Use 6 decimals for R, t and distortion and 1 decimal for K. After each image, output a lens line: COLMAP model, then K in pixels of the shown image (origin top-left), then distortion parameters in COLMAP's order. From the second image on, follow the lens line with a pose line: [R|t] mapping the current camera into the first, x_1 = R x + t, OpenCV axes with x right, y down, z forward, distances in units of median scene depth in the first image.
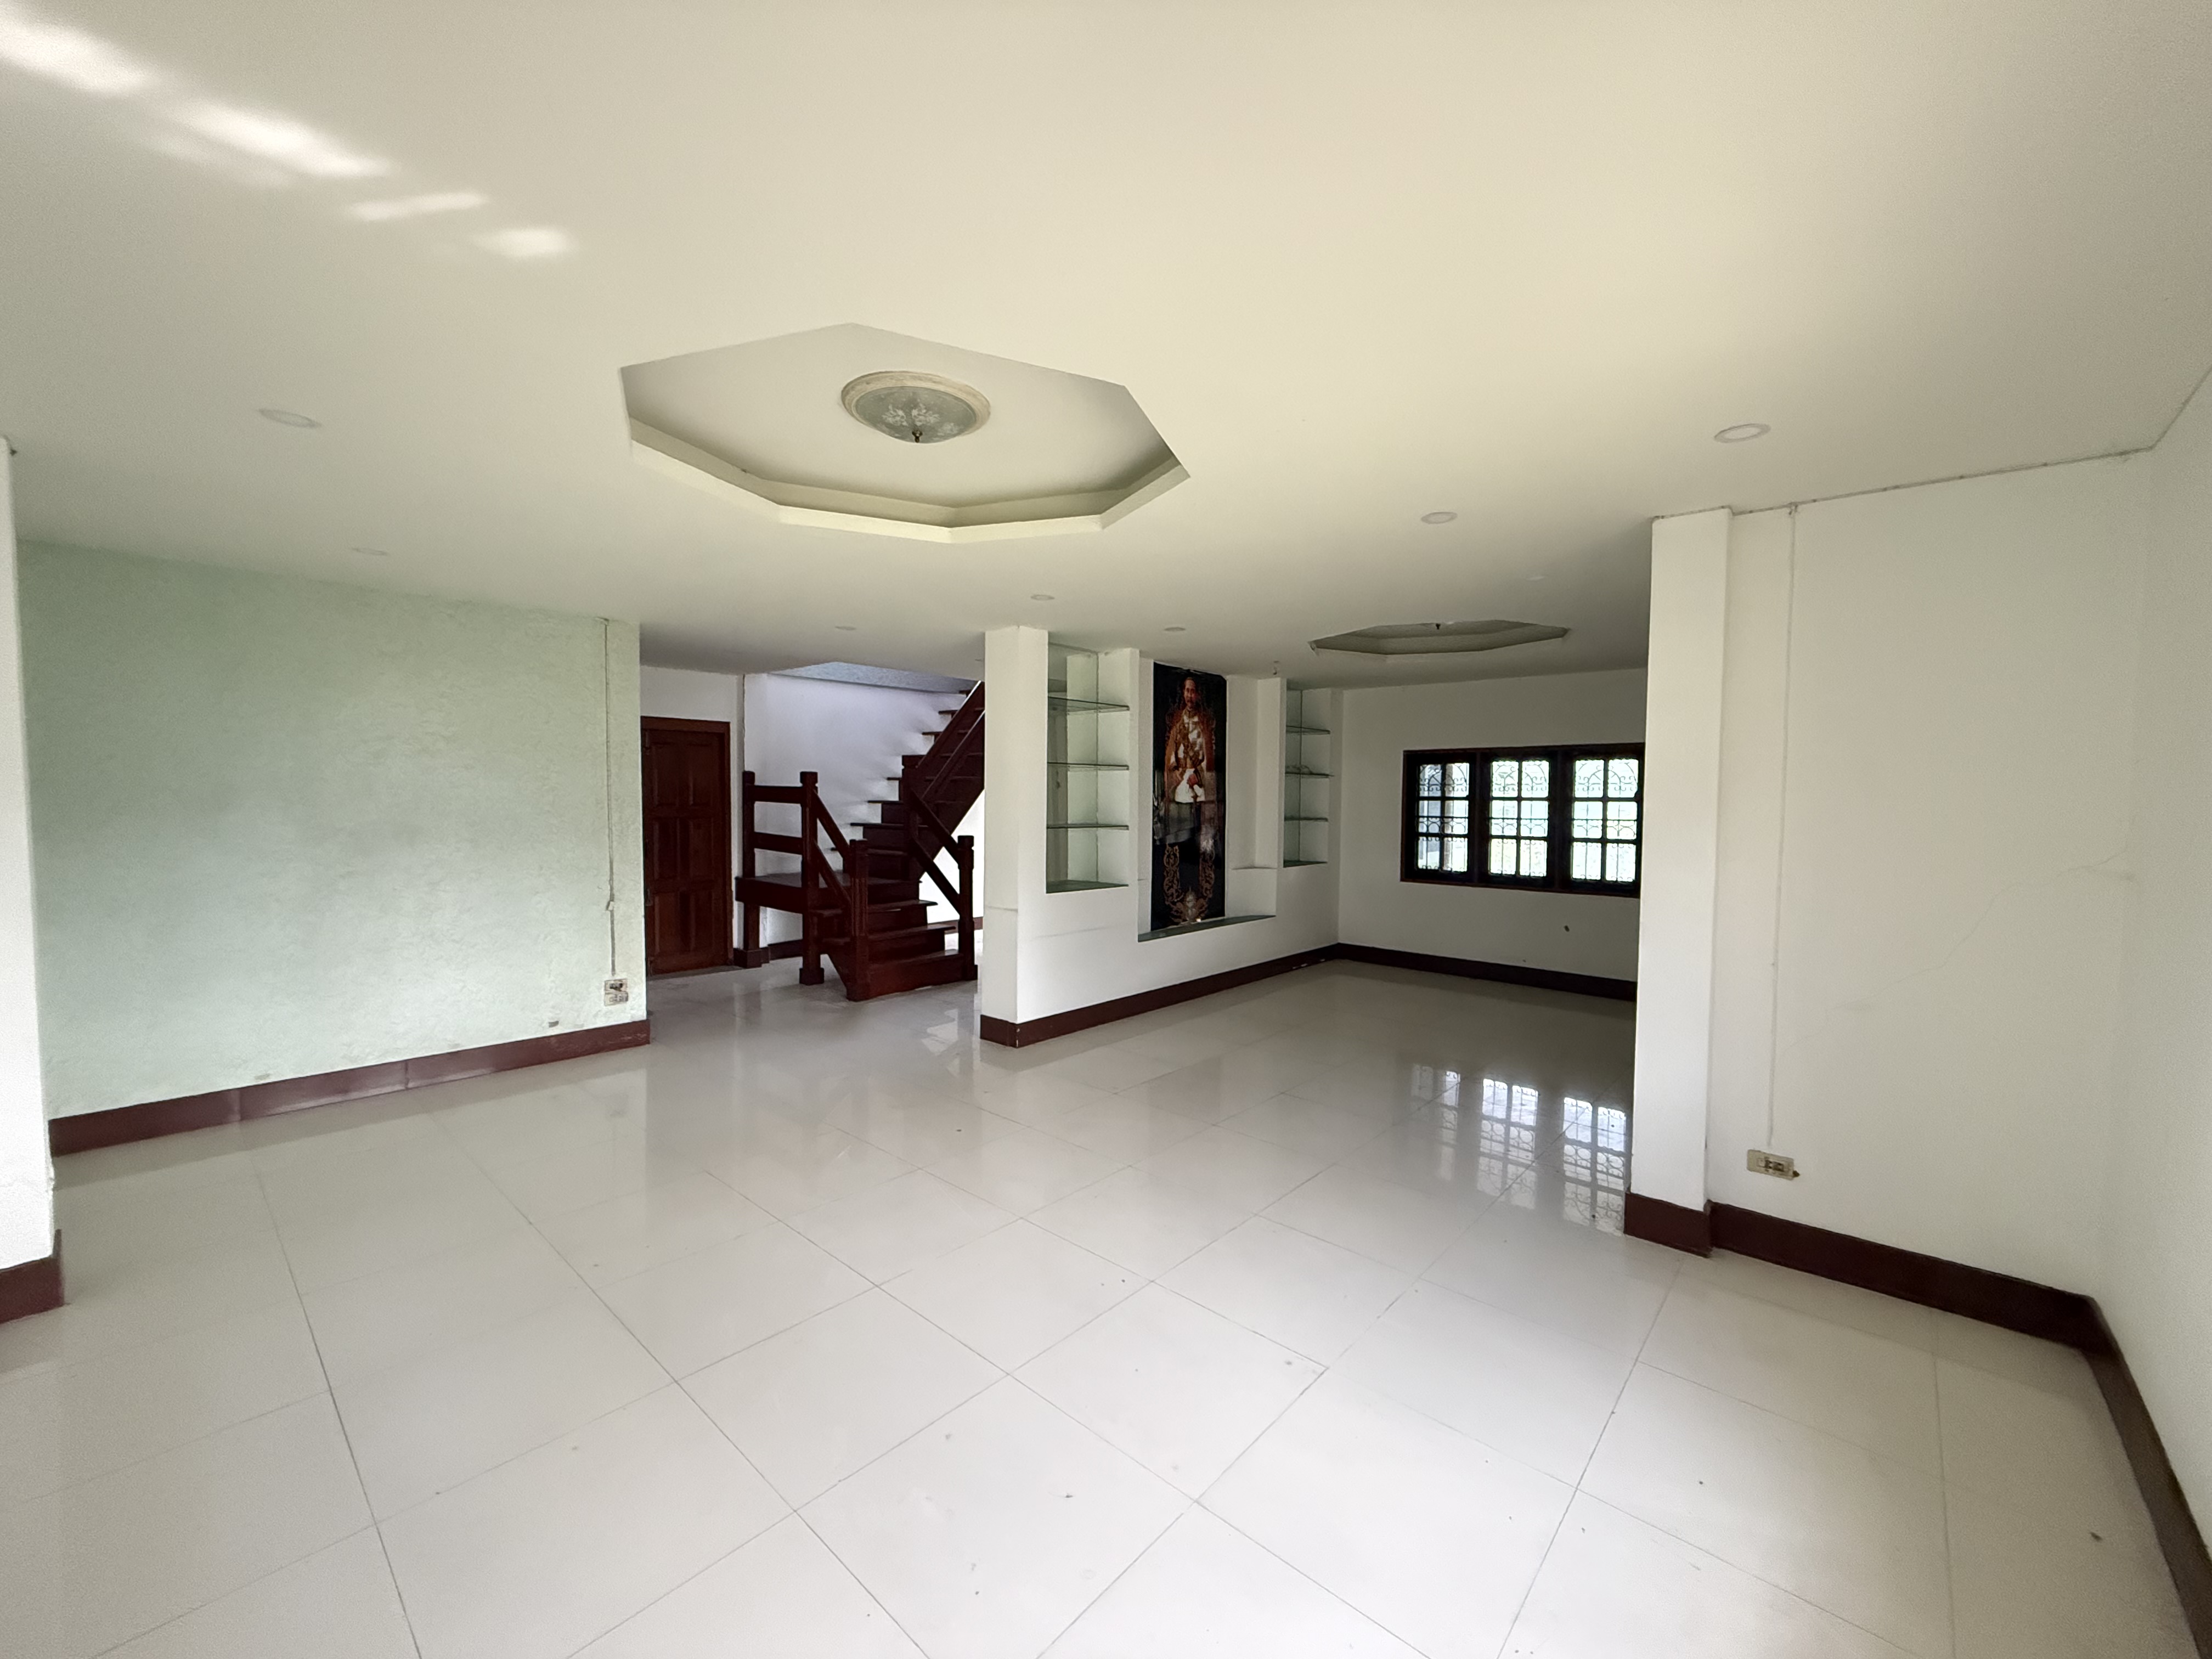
lens RADIAL K [[875.4, 0, 1106.0], [0, 875.4, 829.5], [0, 0, 1]] dist [-0.001119, 0.000785]
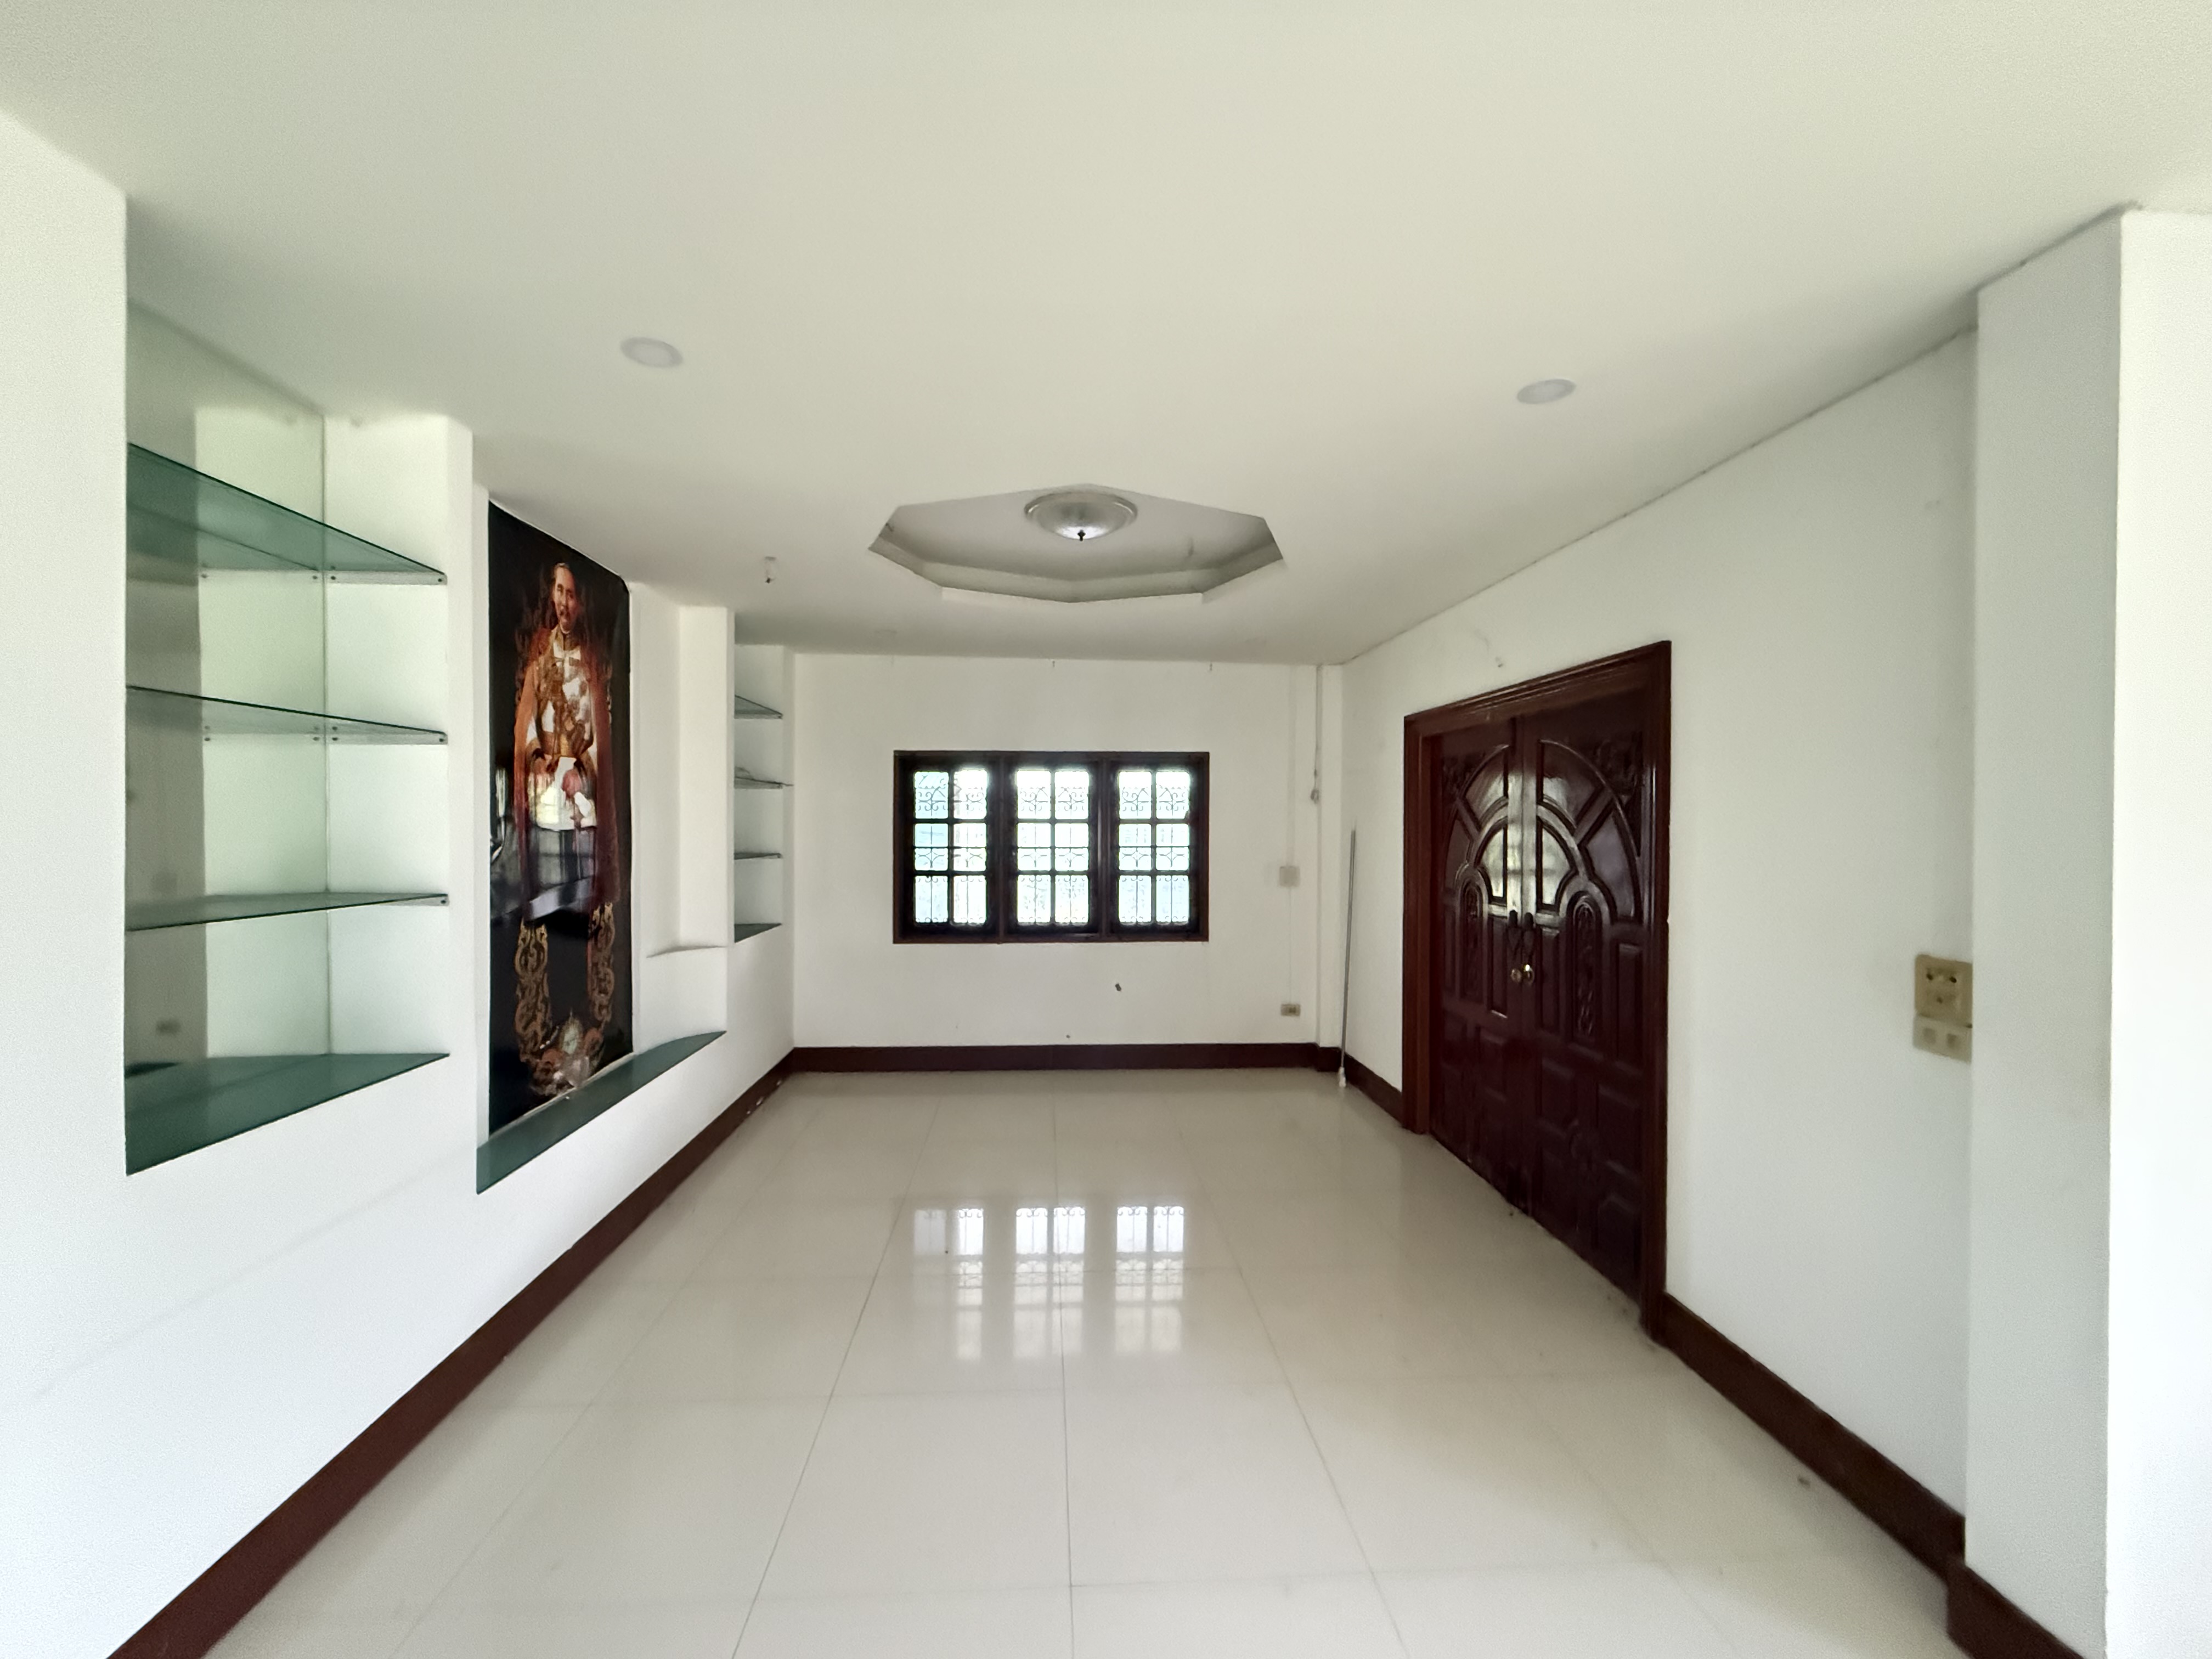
lens RADIAL K [[875.4, 0, 1106.0], [0, 875.4, 829.5], [0, 0, 1]] dist [-0.001119, 0.000785]
pose [[0.696908, -0.007730, 0.717119, -0.038135], [0.025713, 0.999568, -0.014213, -0.016453], [-0.716699, 0.028345, 0.696806, 0.454425]]
